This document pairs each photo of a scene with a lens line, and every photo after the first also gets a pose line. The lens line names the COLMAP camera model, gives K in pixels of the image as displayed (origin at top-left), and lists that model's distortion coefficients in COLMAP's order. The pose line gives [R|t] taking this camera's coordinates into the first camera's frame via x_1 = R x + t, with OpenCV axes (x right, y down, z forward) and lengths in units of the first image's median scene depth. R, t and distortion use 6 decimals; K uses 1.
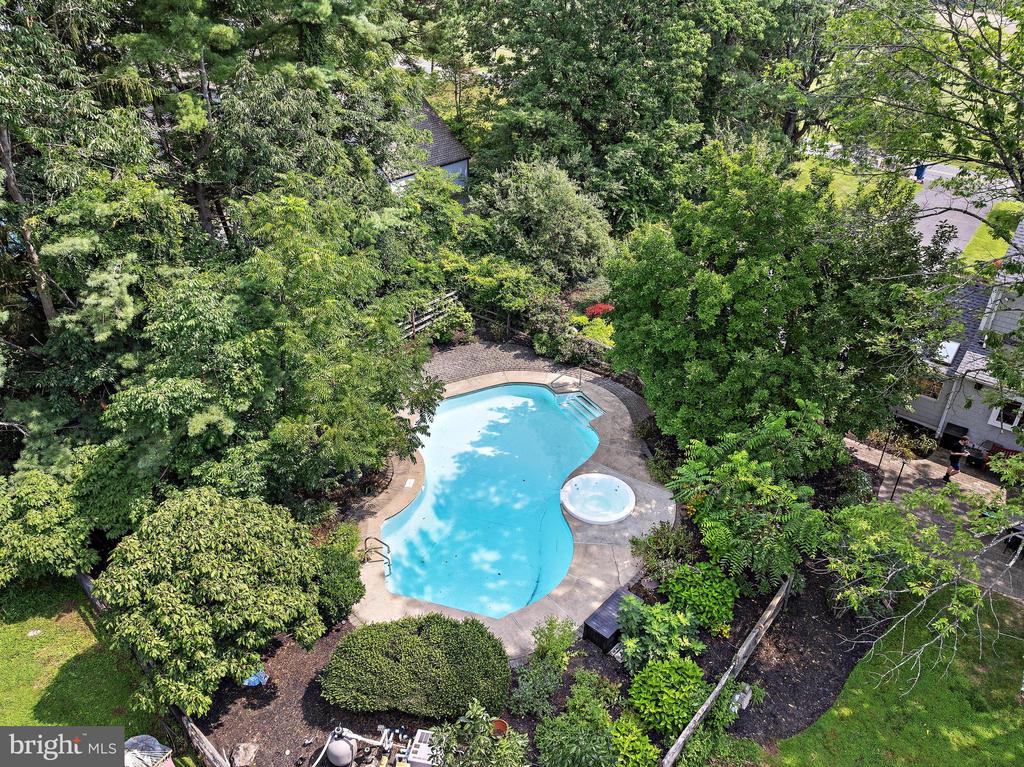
lens RADIAL K [[706.7, 0, 514.9], [0, 706.7, 384.0], [0, 0, 1]] dist [-0.025374, -0.001365]
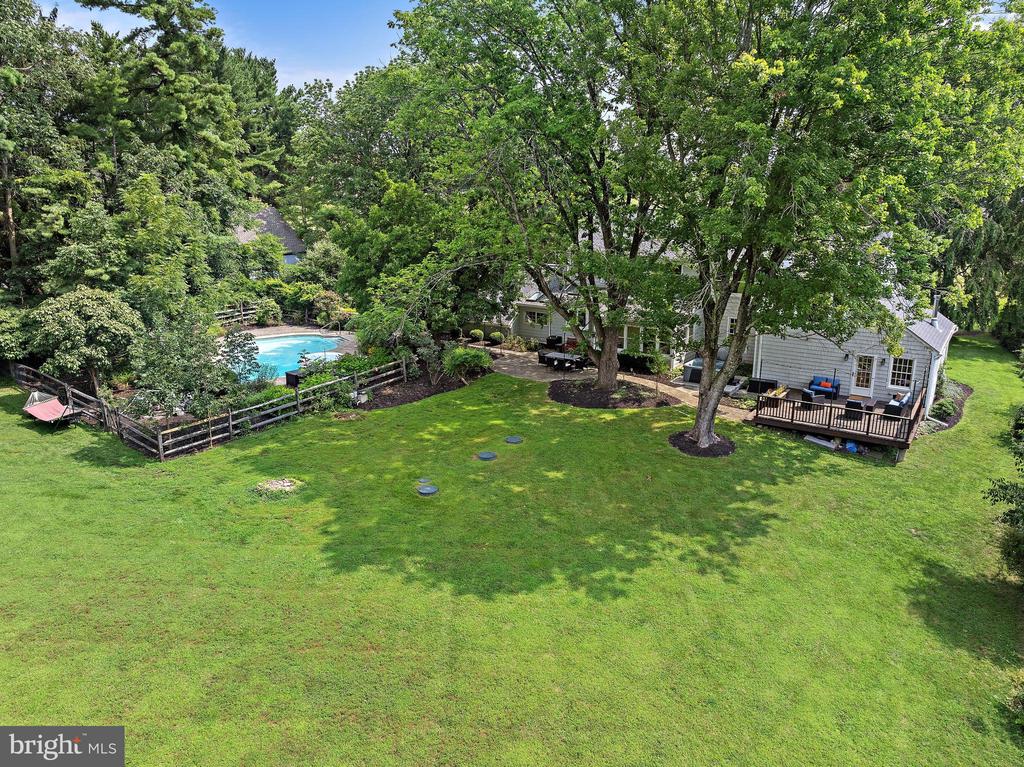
lens RADIAL K [[706.7, 0, 509.6], [0, 706.7, 380.2], [0, 0, 1]] dist [-0.025374, -0.001365]
pose [[0.994846, -0.026130, 0.097975, 0.314552], [0.051975, 0.961049, -0.271446, 0.557535], [-0.087066, 0.275139, 0.957454, -0.546487]]
